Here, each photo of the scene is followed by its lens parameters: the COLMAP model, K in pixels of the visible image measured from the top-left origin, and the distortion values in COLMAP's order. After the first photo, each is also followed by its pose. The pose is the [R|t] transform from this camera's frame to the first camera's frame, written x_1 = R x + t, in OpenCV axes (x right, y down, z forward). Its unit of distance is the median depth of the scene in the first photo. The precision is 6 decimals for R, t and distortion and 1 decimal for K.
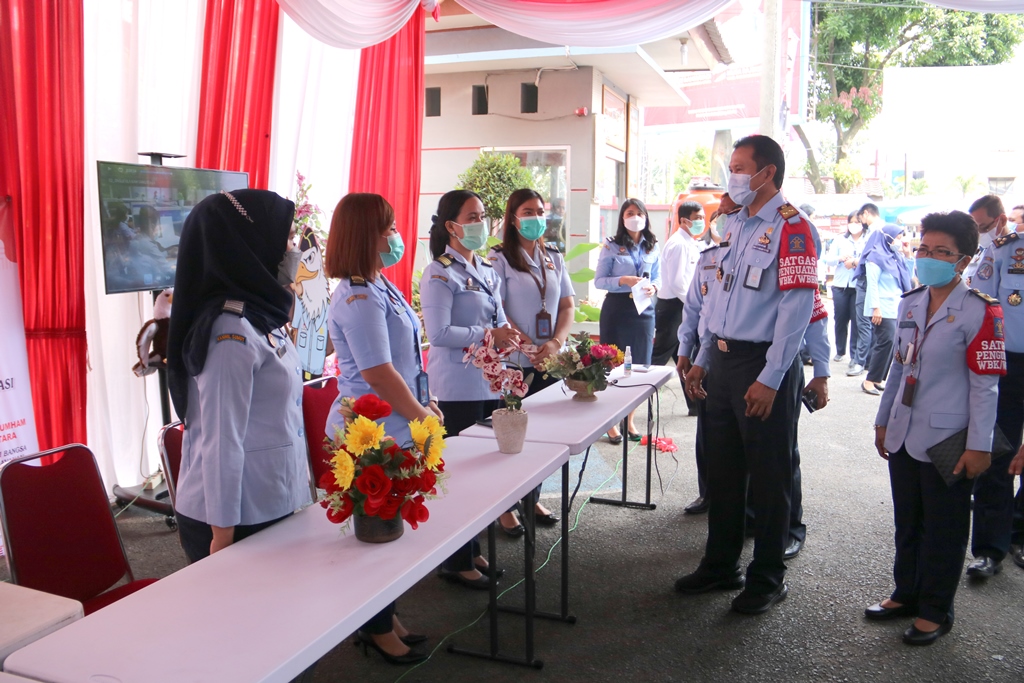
lens RADIAL K [[857.1, 0, 512.0], [0, 857.1, 341.5], [0, 0, 1]] dist [-0.098715, 0.001868]
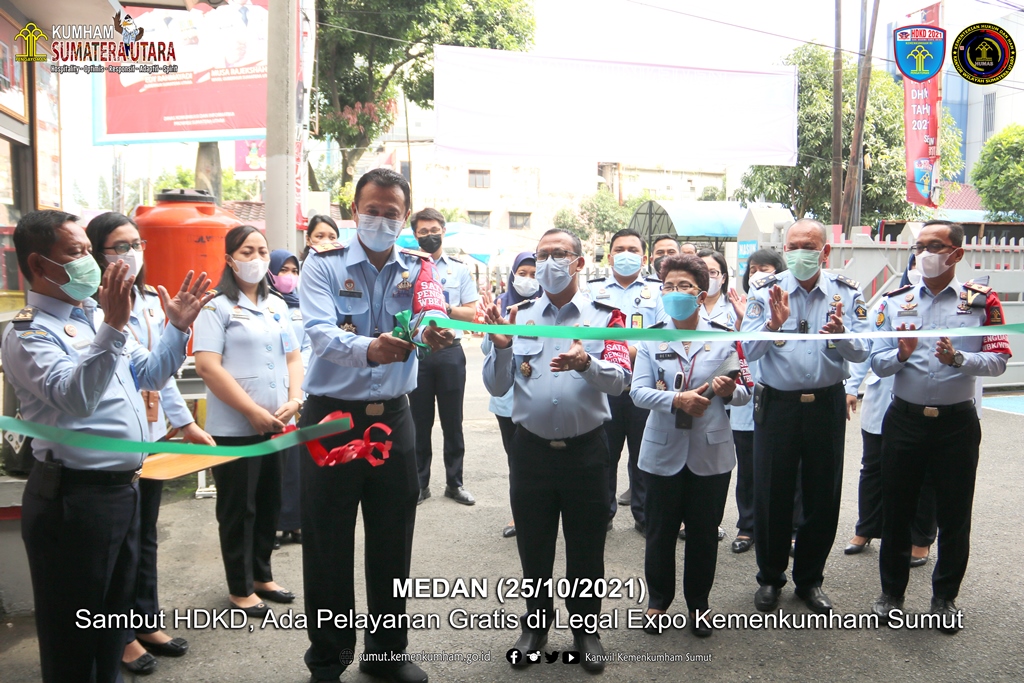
lens RADIAL K [[857.1, 0, 512.0], [0, 857.1, 341.5], [0, 0, 1]] dist [-0.098715, 0.001868]
pose [[0.835583, -0.044757, 0.547538, 0.040252], [0.065047, 0.997725, -0.017710, -0.023704], [-0.545499, 0.050414, 0.836594, 0.167859]]
